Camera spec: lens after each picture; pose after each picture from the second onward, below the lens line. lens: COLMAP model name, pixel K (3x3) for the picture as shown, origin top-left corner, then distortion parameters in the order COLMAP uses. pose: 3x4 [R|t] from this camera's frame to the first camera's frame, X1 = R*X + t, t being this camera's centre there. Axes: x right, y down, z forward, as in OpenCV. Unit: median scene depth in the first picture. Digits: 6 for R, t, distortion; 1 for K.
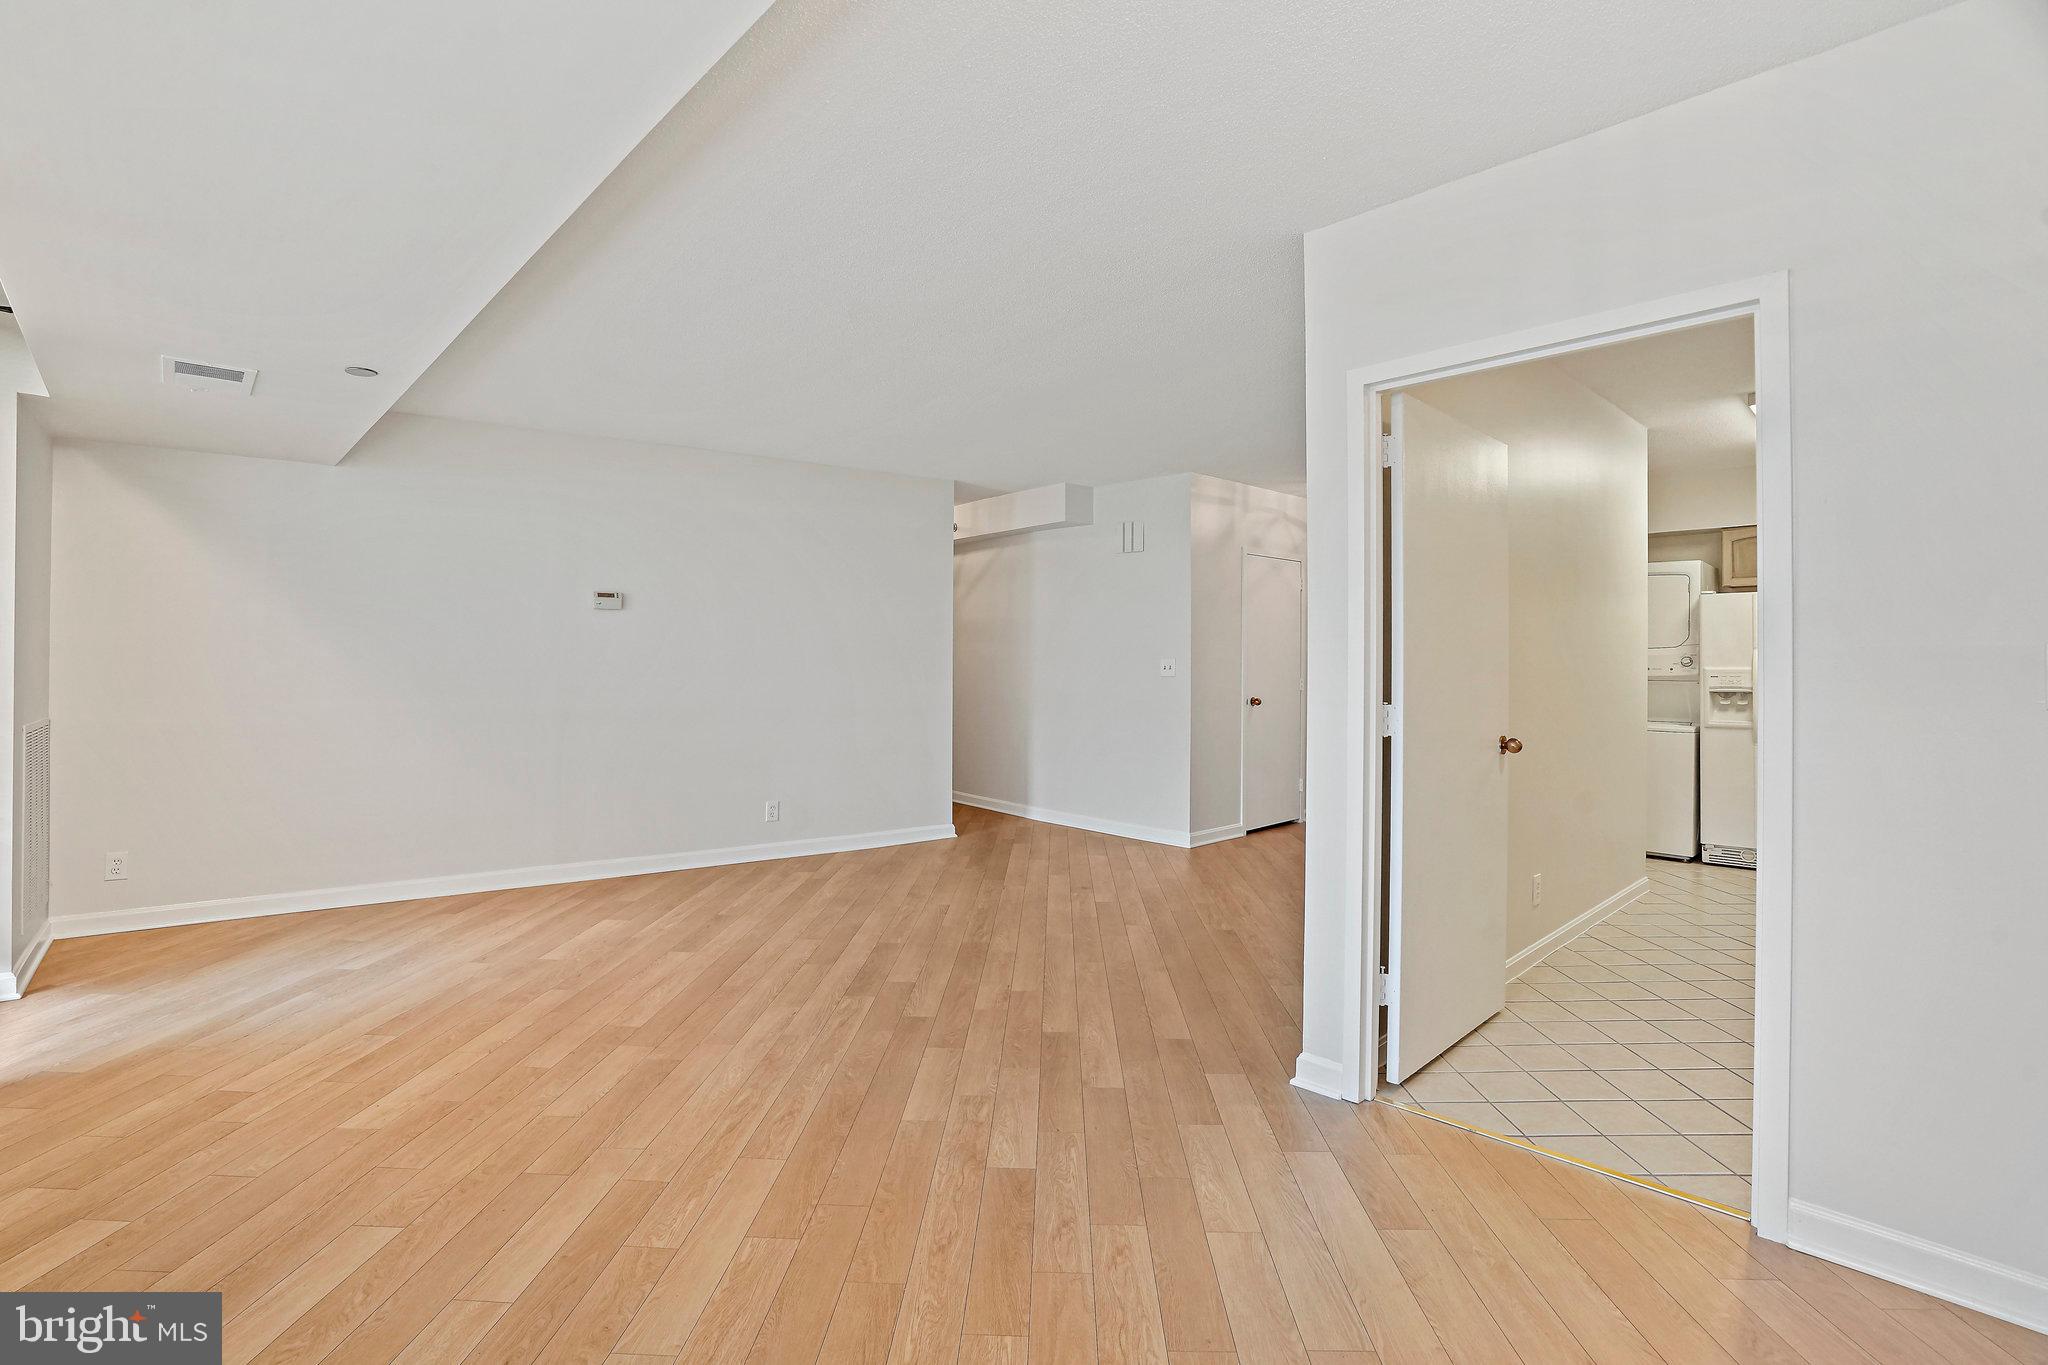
lens RADIAL K [[967.7, 0, 1025.8], [0, 967.7, 655.6], [0, 0, 1]] dist [-0.024225, 0.000347]
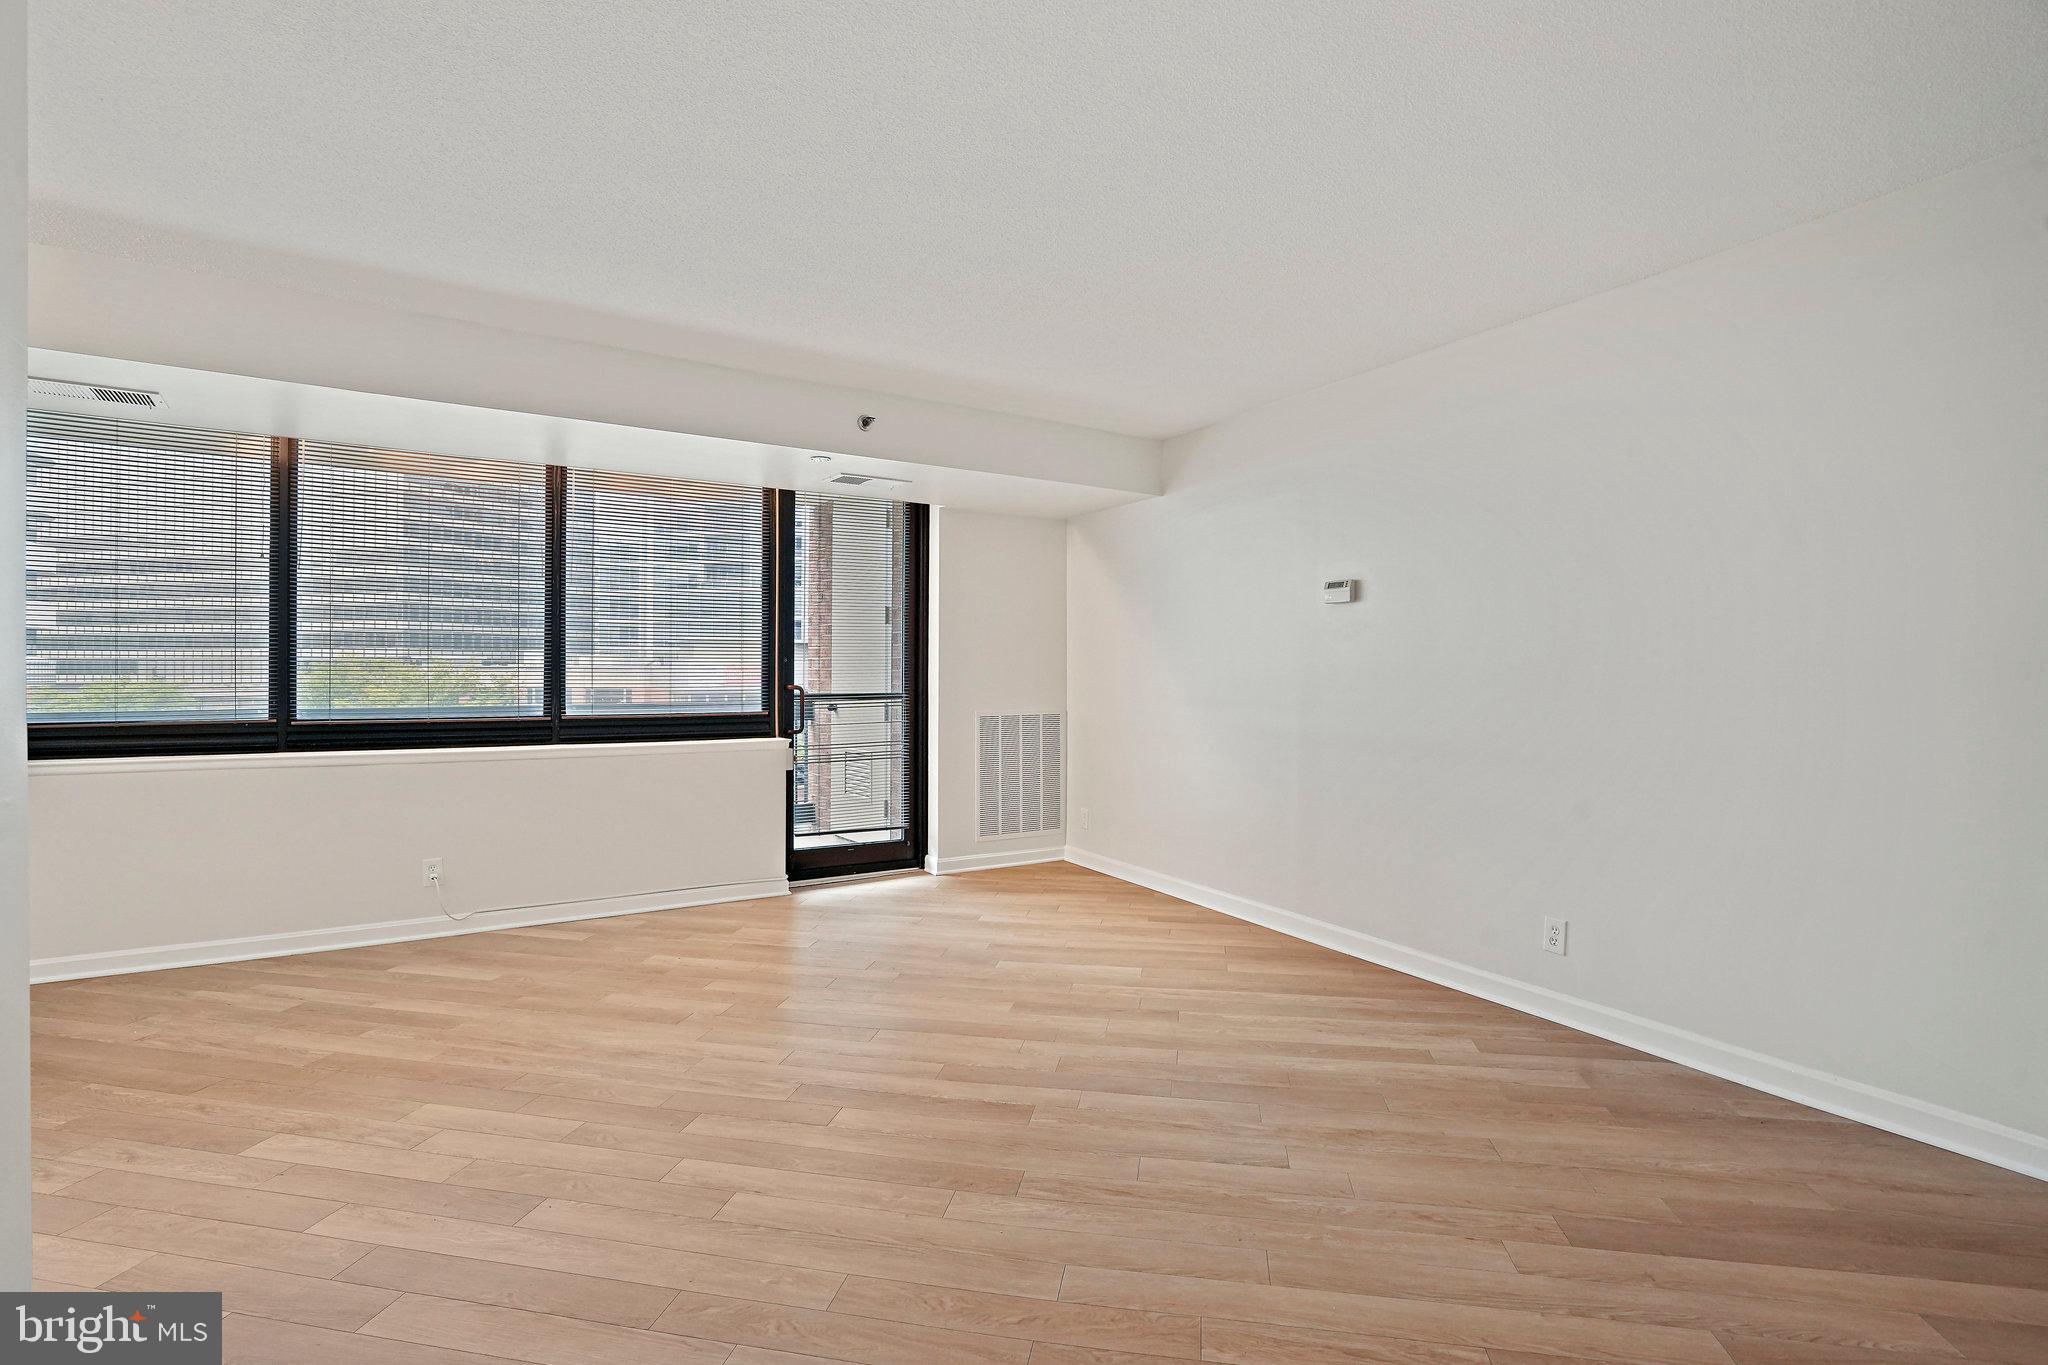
lens RADIAL K [[1004.0, 0, 1014.9], [0, 1004.0, 669.1], [0, 0, 1]] dist [-0.029266, 0.001587]
pose [[-0.161134, -0.007768, -0.986902, 0.598233], [0.003534, 0.999958, -0.008447, 0.016232], [0.986926, -0.004849, -0.161100, 1.300460]]
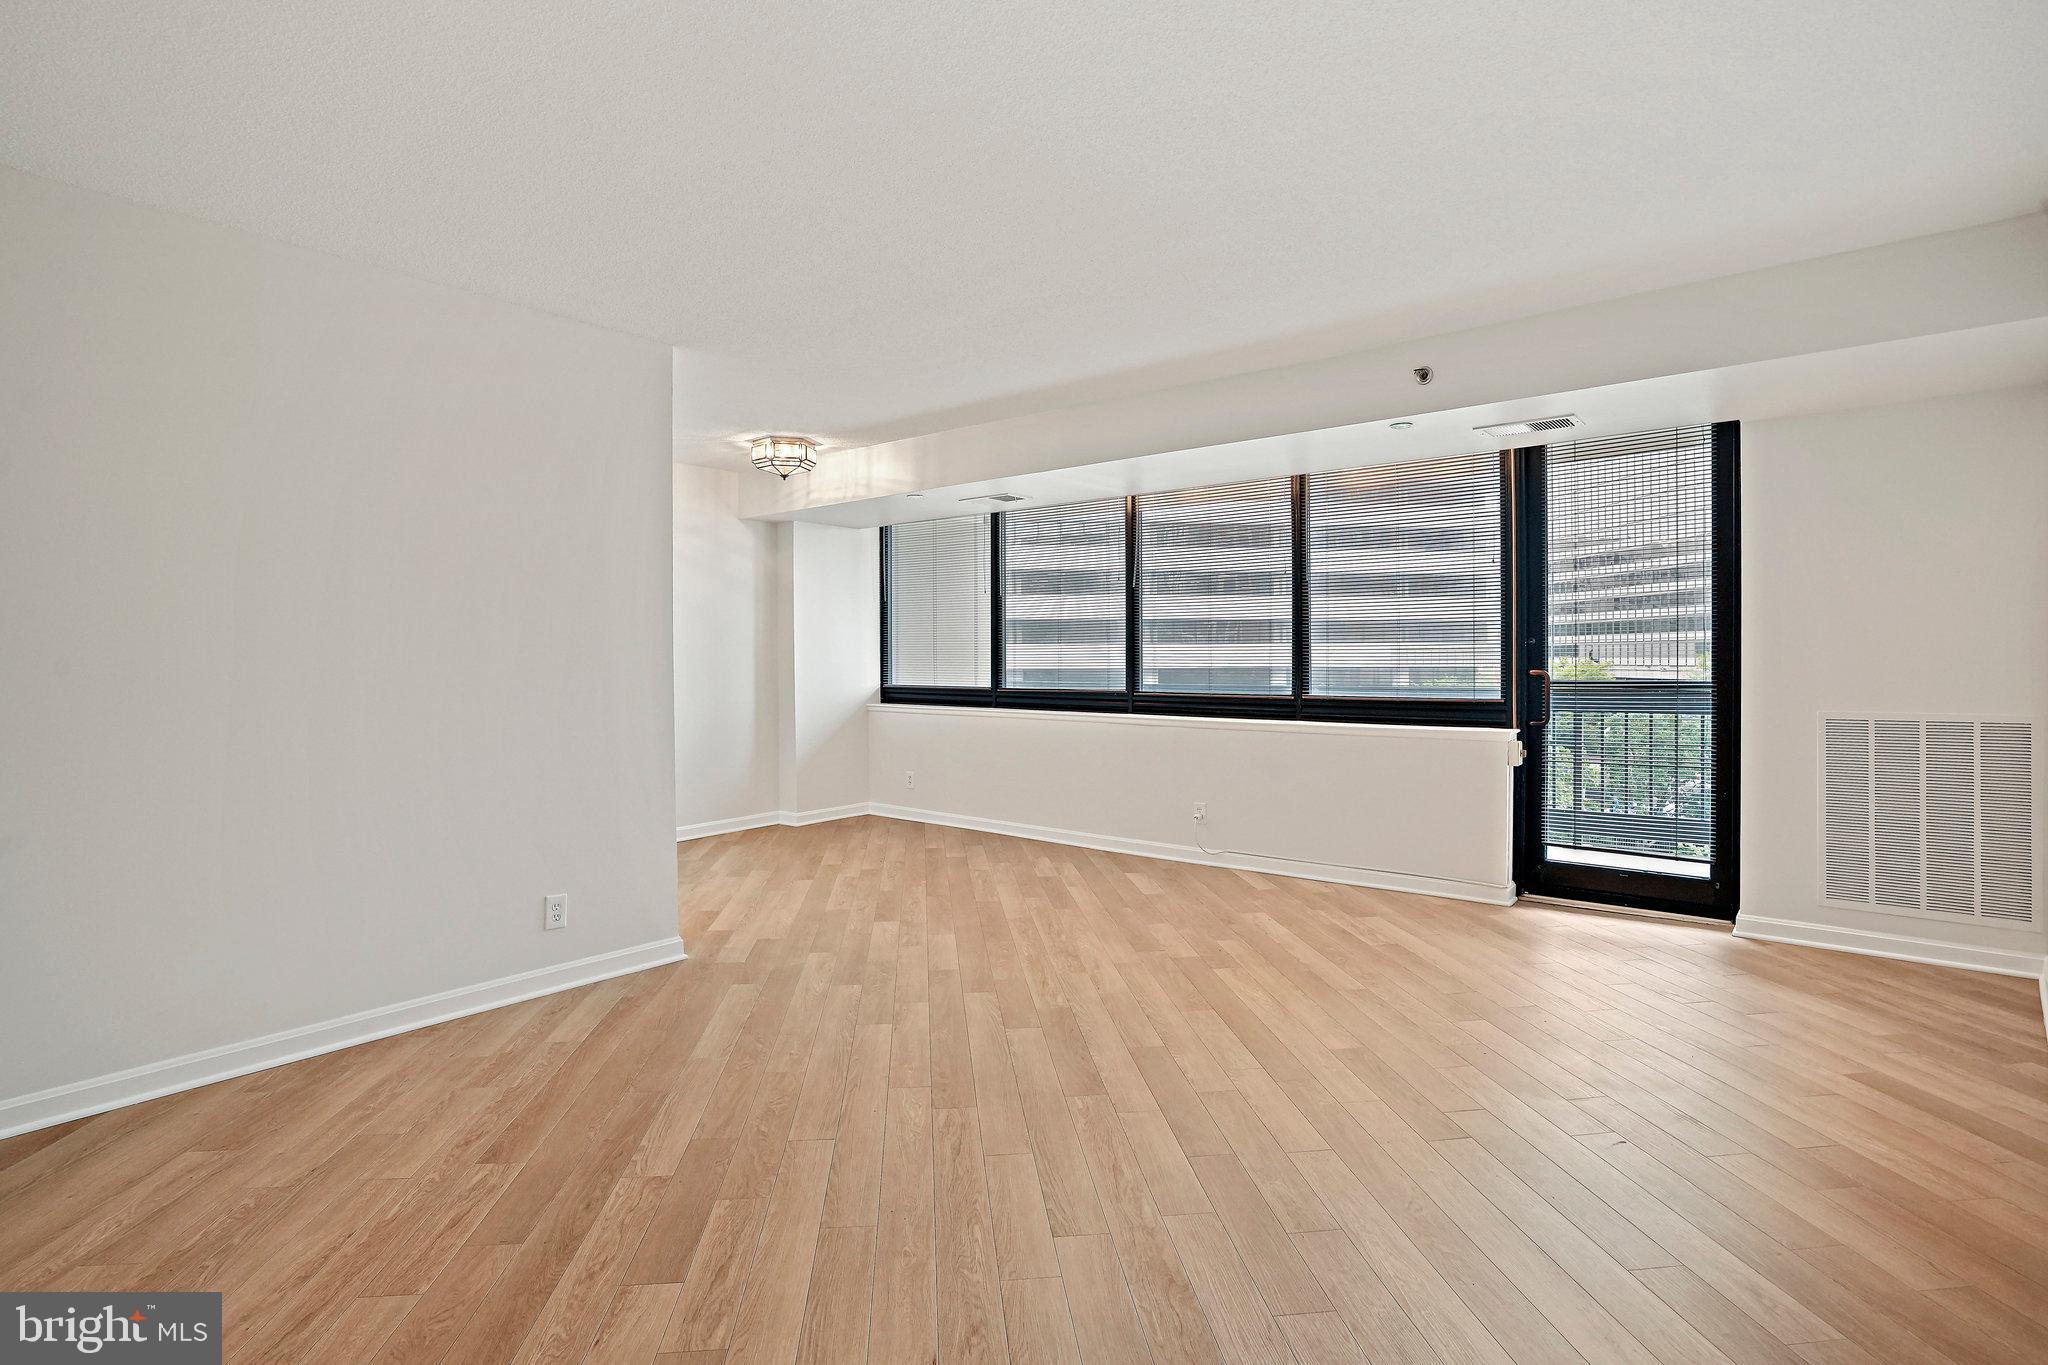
lens RADIAL K [[1004.0, 0, 1014.9], [0, 1004.0, 669.1], [0, 0, 1]] dist [-0.029266, 0.001587]
pose [[-0.992064, 0.005104, -0.125631, -0.013264], [0.004540, 0.999978, 0.004780, 0.015439], [0.125653, 0.004172, -0.992065, 1.955373]]
